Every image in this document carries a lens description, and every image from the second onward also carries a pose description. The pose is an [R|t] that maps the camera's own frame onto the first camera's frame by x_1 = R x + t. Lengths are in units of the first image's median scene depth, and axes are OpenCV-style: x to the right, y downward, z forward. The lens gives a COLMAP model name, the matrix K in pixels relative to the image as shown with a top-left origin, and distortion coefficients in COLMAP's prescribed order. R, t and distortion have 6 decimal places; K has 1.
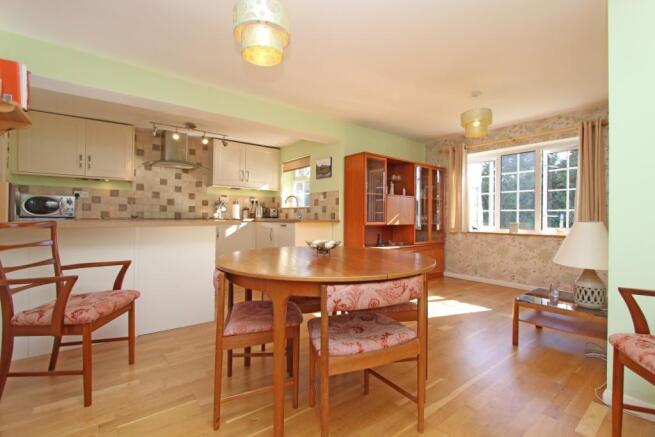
lens RADIAL K [[302.4, 0, 335.3], [0, 302.4, 214.9], [0, 0, 1]] dist [-0.015036, 0.000180]
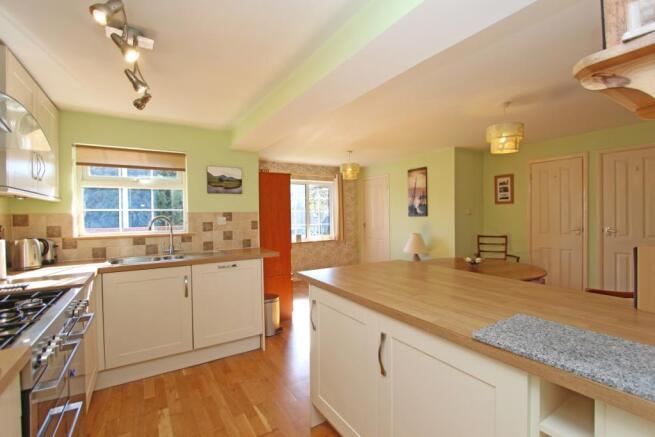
lens RADIAL K [[302.4, 0, 335.3], [0, 302.4, 214.9], [0, 0, 1]] dist [-0.015036, 0.000180]
pose [[0.121206, -0.025207, 0.992307, -0.729877], [0.003457, 0.999682, 0.024972, -0.086182], [-0.992621, 0.000404, 0.121255, 0.636078]]
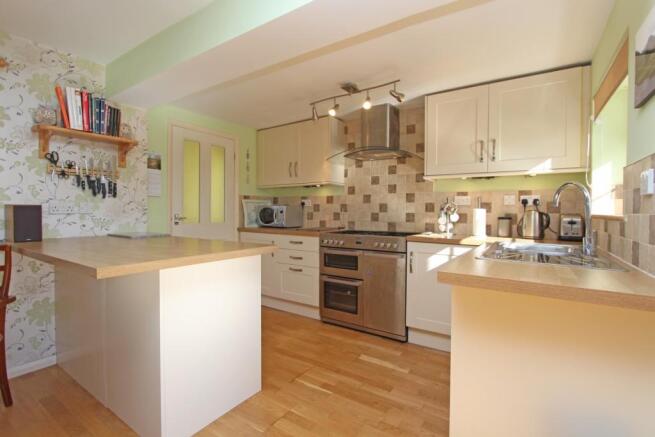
lens RADIAL K [[302.4, 0, 335.3], [0, 302.4, 214.9], [0, 0, 1]] dist [-0.015036, 0.000180]
pose [[0.296322, 0.005399, -0.955073, 0.104112], [0.000016, 0.999984, 0.005658, -0.030688], [0.955088, -0.001692, 0.296317, 0.697381]]
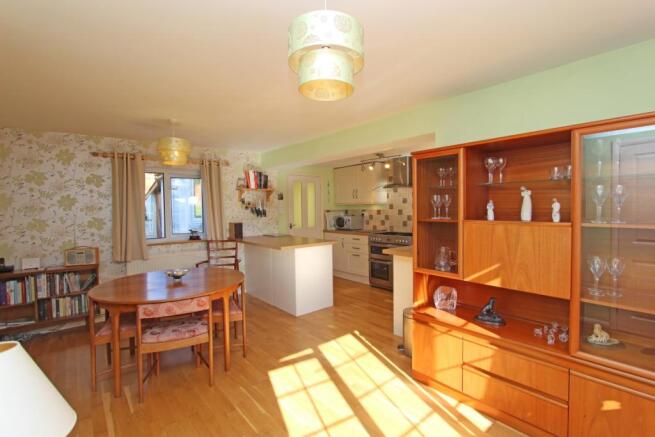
lens RADIAL K [[302.4, 0, 335.3], [0, 302.4, 214.9], [0, 0, 1]] dist [-0.015036, 0.000180]
pose [[0.021354, 0.014610, -0.999665, 0.600830], [0.017838, 0.999728, 0.014992, -0.078426], [0.999613, -0.018152, 0.021087, 0.713788]]
